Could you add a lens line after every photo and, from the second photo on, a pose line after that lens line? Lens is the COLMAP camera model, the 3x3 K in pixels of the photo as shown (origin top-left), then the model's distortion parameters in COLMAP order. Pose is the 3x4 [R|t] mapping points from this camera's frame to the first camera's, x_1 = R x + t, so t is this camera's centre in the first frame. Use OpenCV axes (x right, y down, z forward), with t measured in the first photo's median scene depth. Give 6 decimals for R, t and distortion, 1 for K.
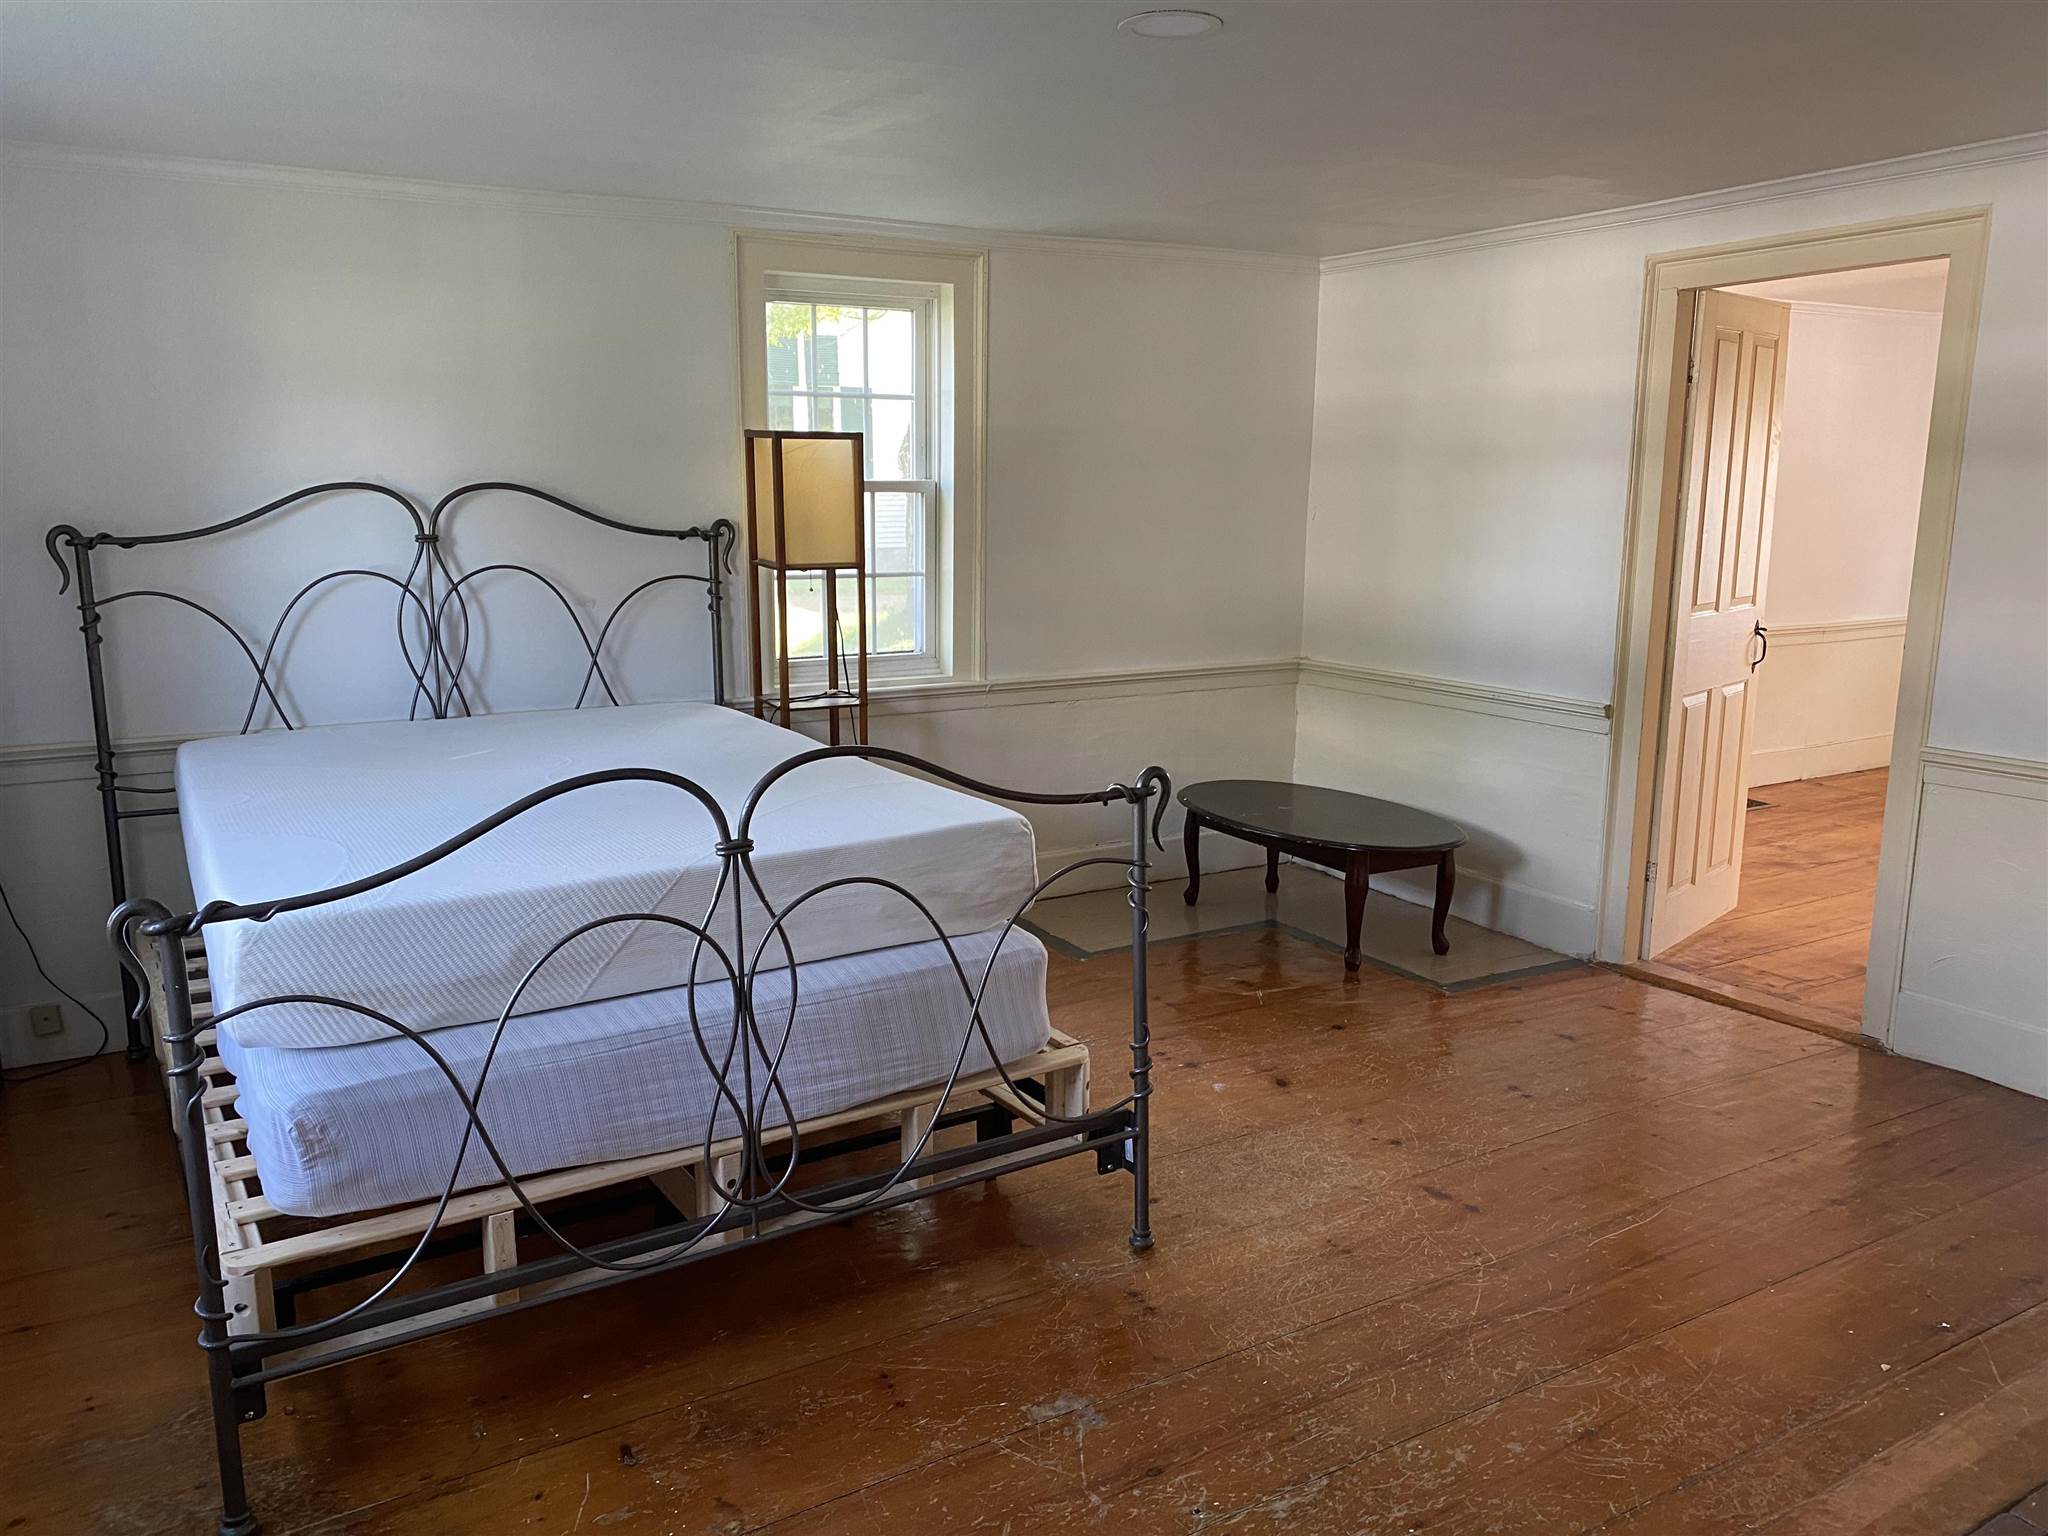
lens RADIAL K [[1541.9, 0, 1024.0], [0, 1541.9, 768.0], [0, 0, 1]] dist [0.041342, -0.055335]
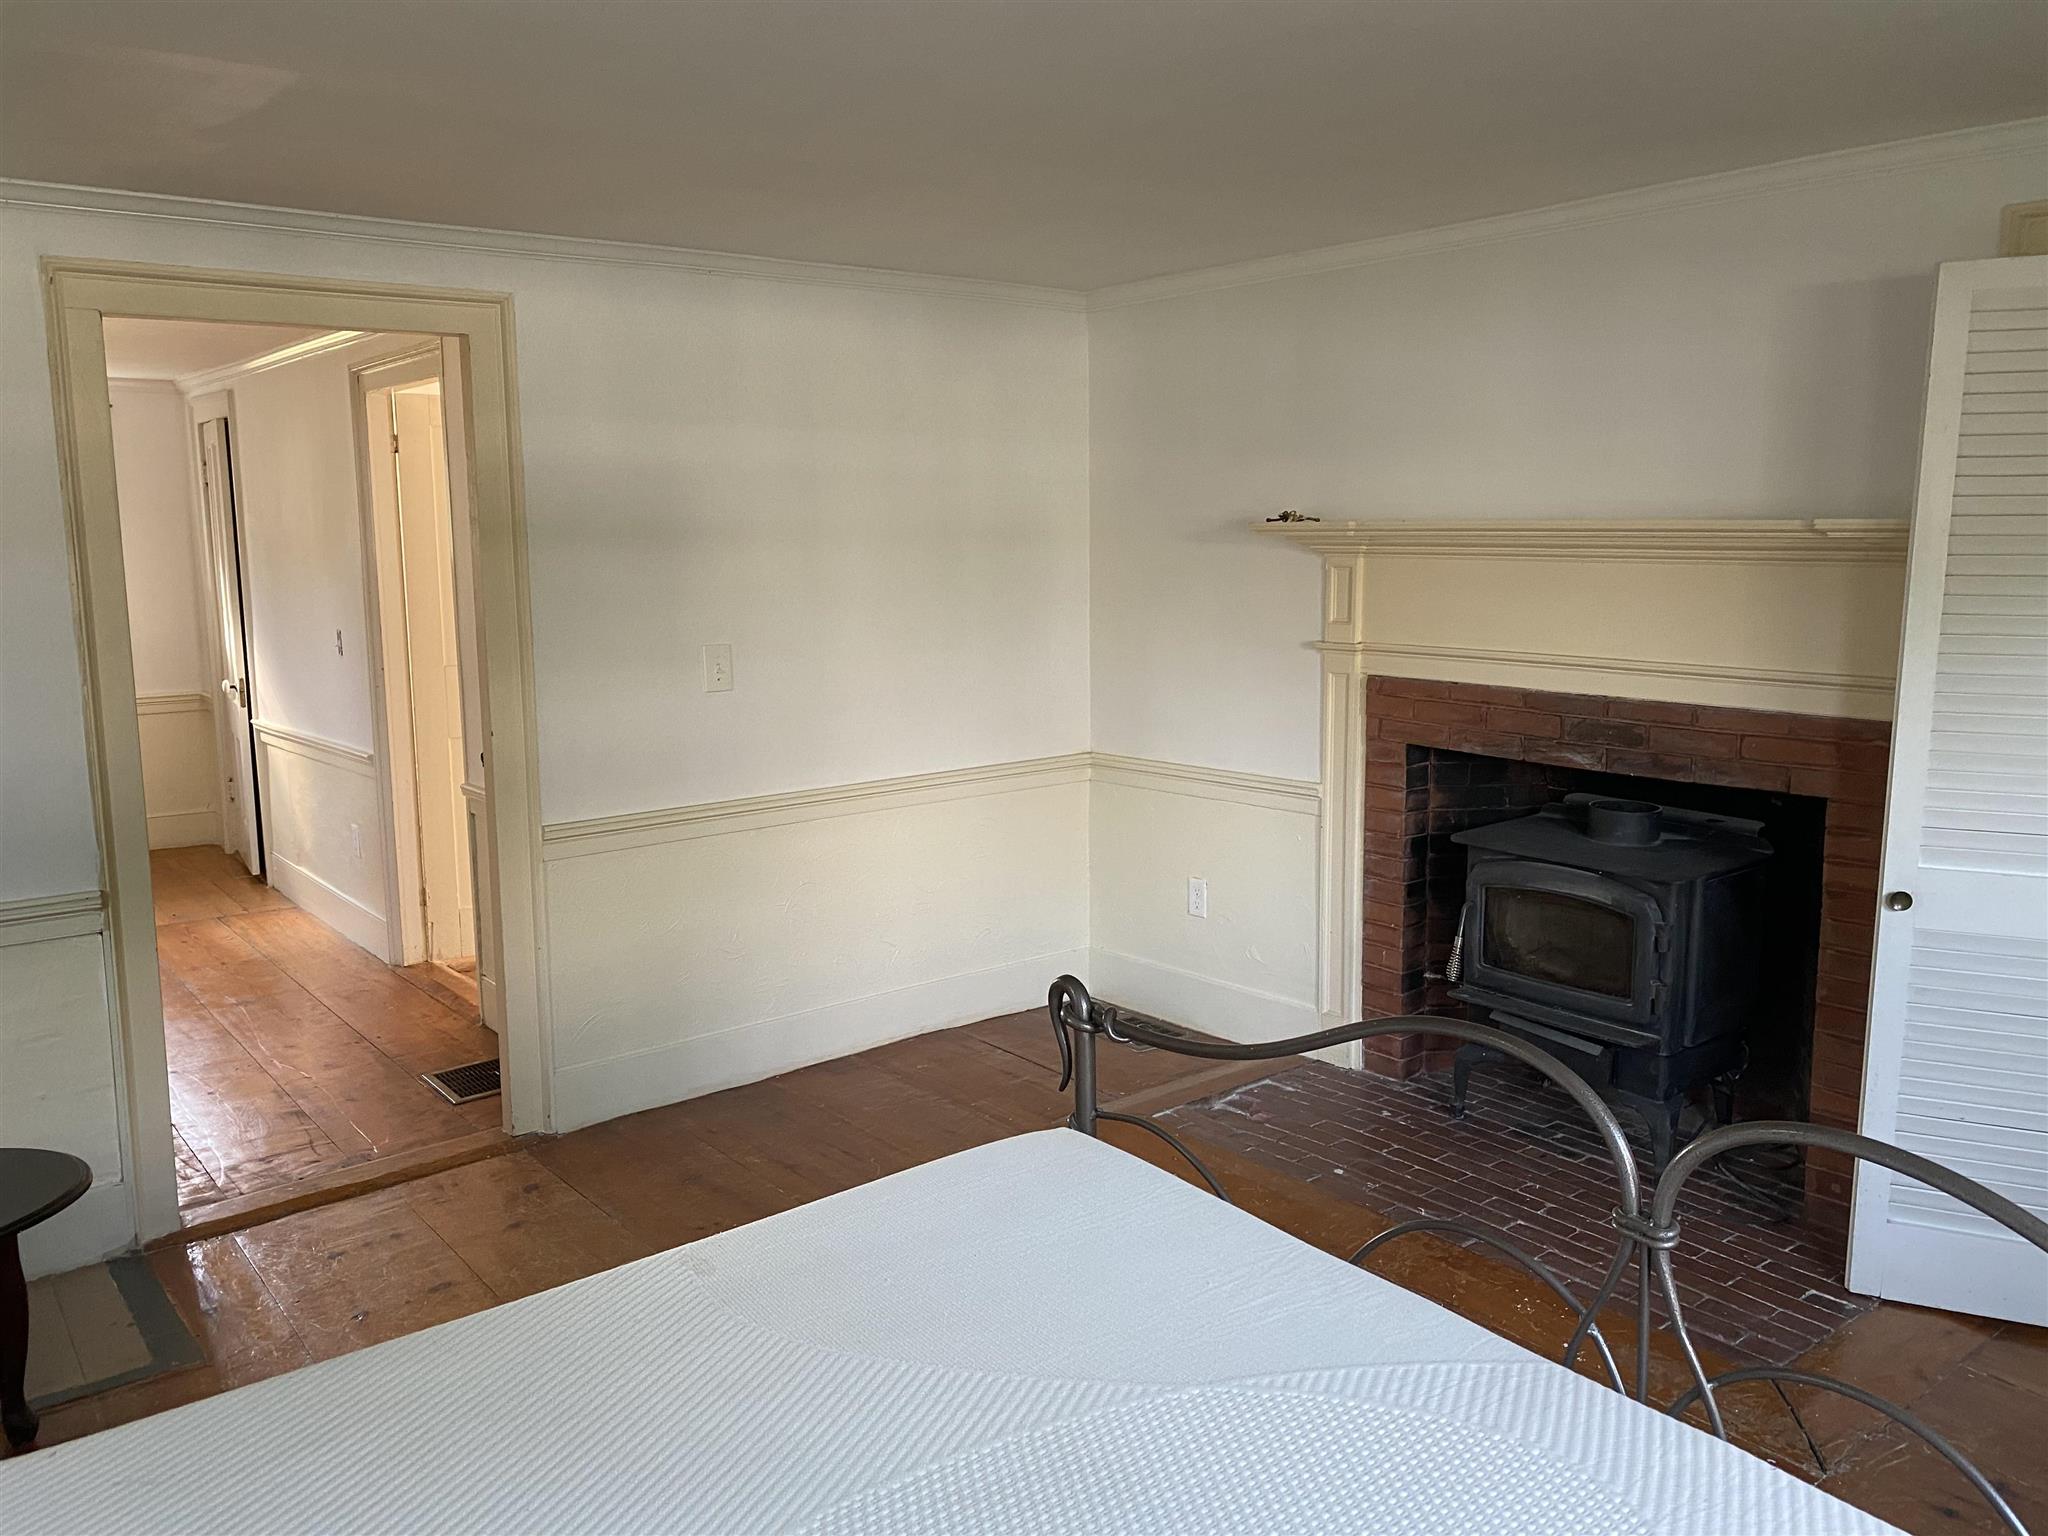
lens RADIAL K [[1541.9, 0, 1024.0], [0, 1541.9, 768.0], [0, 0, 1]] dist [0.041342, -0.055335]
pose [[-0.137086, -0.138353, 0.980850, -0.465705], [0.201182, 0.965672, 0.164330, -0.161925], [-0.969914, 0.219856, -0.104546, 0.845074]]
